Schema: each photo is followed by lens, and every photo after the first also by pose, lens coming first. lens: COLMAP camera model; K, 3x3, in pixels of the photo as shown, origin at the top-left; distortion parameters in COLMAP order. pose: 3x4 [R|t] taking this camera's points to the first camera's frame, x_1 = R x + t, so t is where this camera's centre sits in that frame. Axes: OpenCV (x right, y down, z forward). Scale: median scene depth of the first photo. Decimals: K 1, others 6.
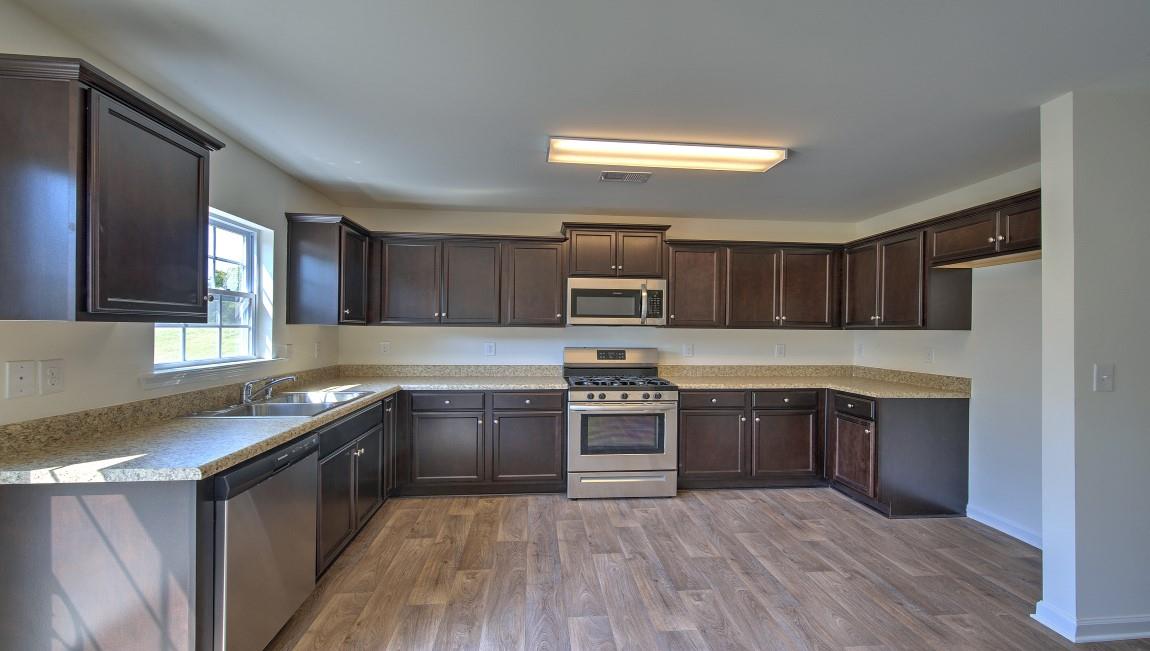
lens RADIAL K [[507.0, 0, 594.8], [0, 507.0, 332.4], [0, 0, 1]] dist [-0.011686, -0.000245]
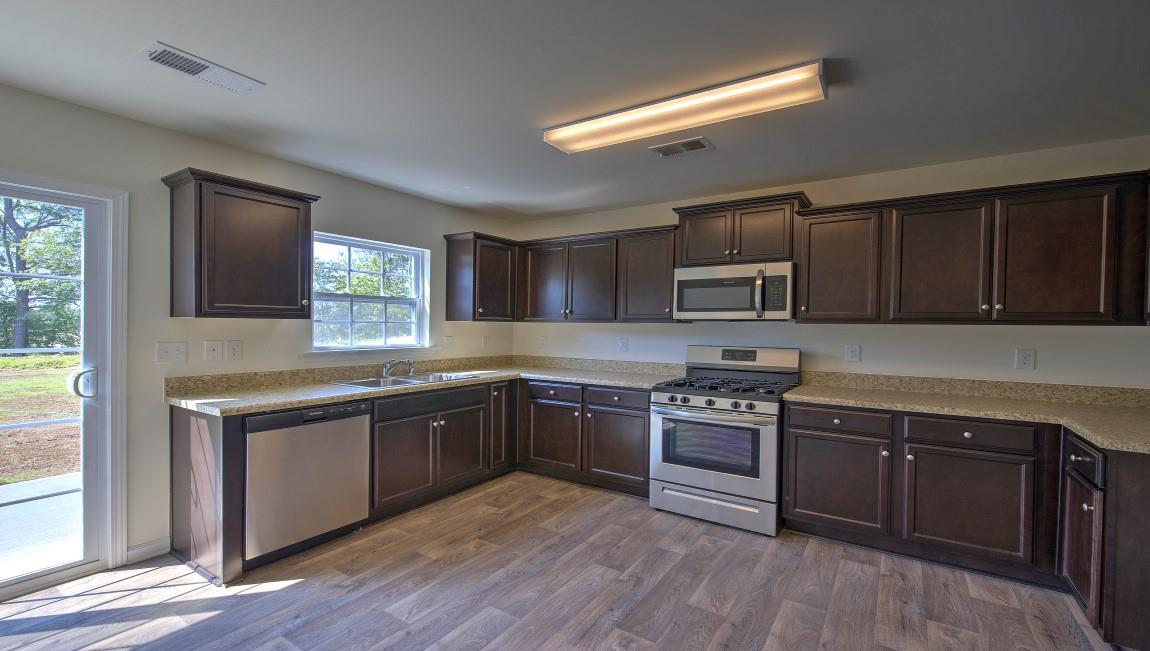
lens RADIAL K [[504.5, 0, 562.3], [0, 504.5, 332.6], [0, 0, 1]] dist [-0.007637, -0.000137]
pose [[0.760824, 0.008187, -0.648907, 0.417352], [-0.006789, 0.999966, 0.004657, 0.005279], [0.648923, 0.000862, 0.760853, 0.189799]]
